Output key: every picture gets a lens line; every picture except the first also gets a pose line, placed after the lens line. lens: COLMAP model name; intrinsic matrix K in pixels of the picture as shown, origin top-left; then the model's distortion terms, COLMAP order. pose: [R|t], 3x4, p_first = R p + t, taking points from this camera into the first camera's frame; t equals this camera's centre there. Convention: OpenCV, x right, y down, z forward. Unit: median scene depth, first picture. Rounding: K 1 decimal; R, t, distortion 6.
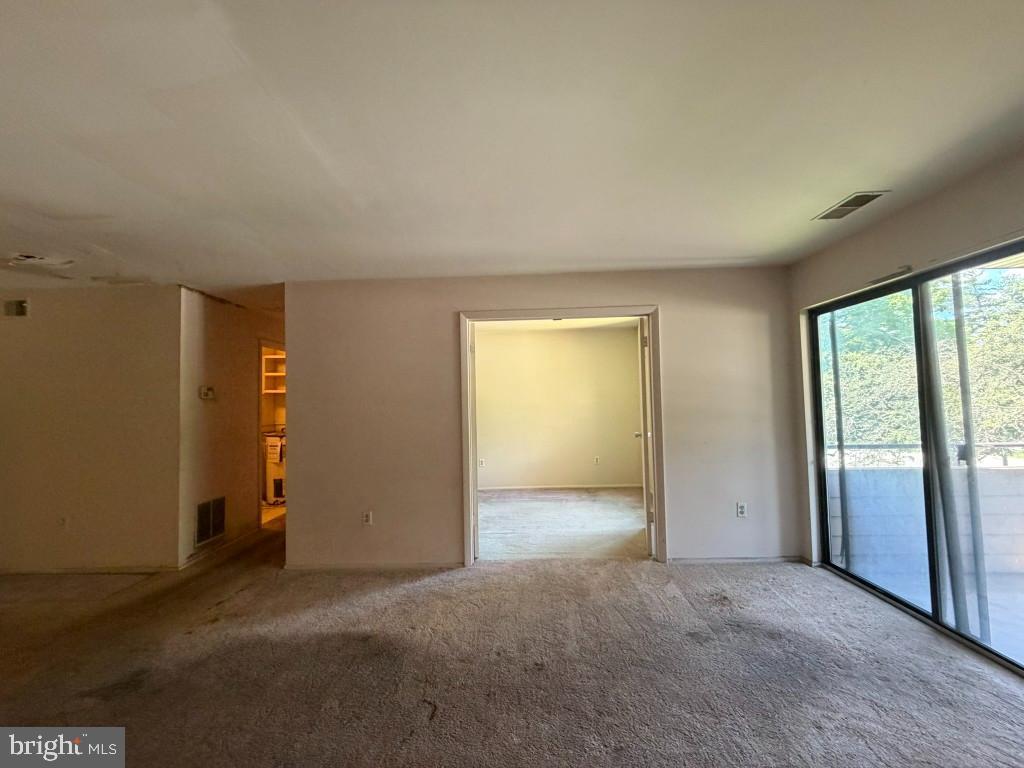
lens RADIAL K [[408.4, 0, 507.7], [0, 408.4, 384.4], [0, 0, 1]] dist [-0.000533, -0.000102]
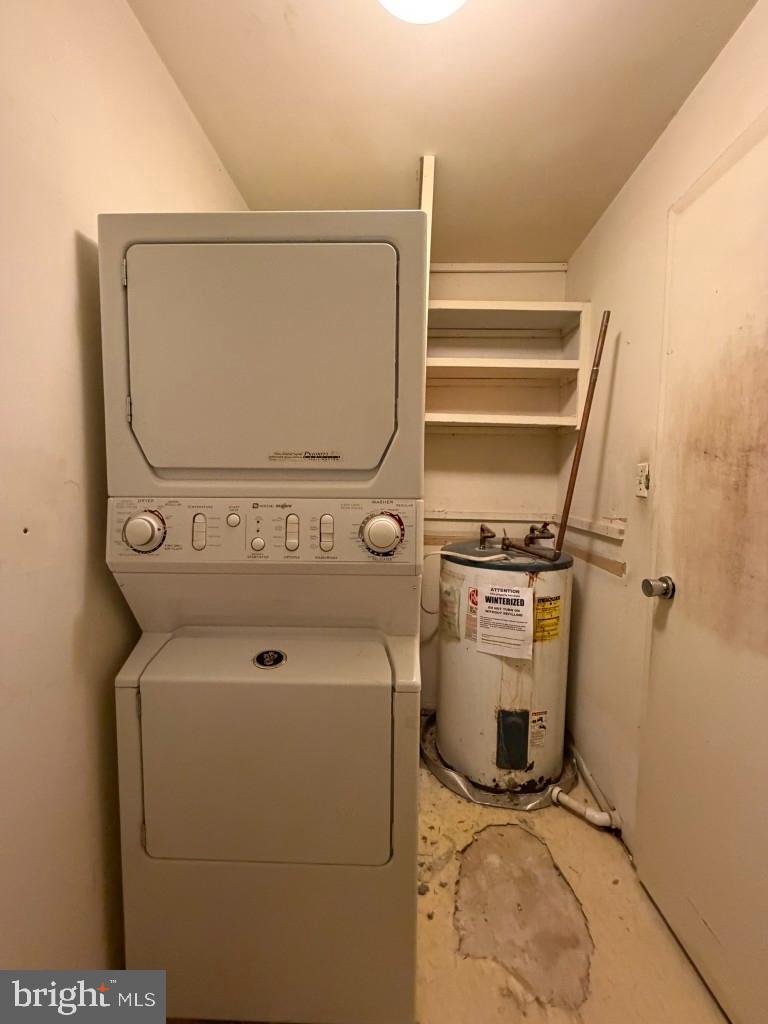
lens RADIAL K [[408.4, 0, 385.0], [0, 408.4, 510.3], [0, 0, 1]] dist [-0.000533, -0.000102]
pose [[0.999343, 0.035879, -0.005145, -1.162907], [-0.035185, 0.994359, 0.100057, 0.108614], [0.008706, -0.099811, 0.994968, 1.269384]]
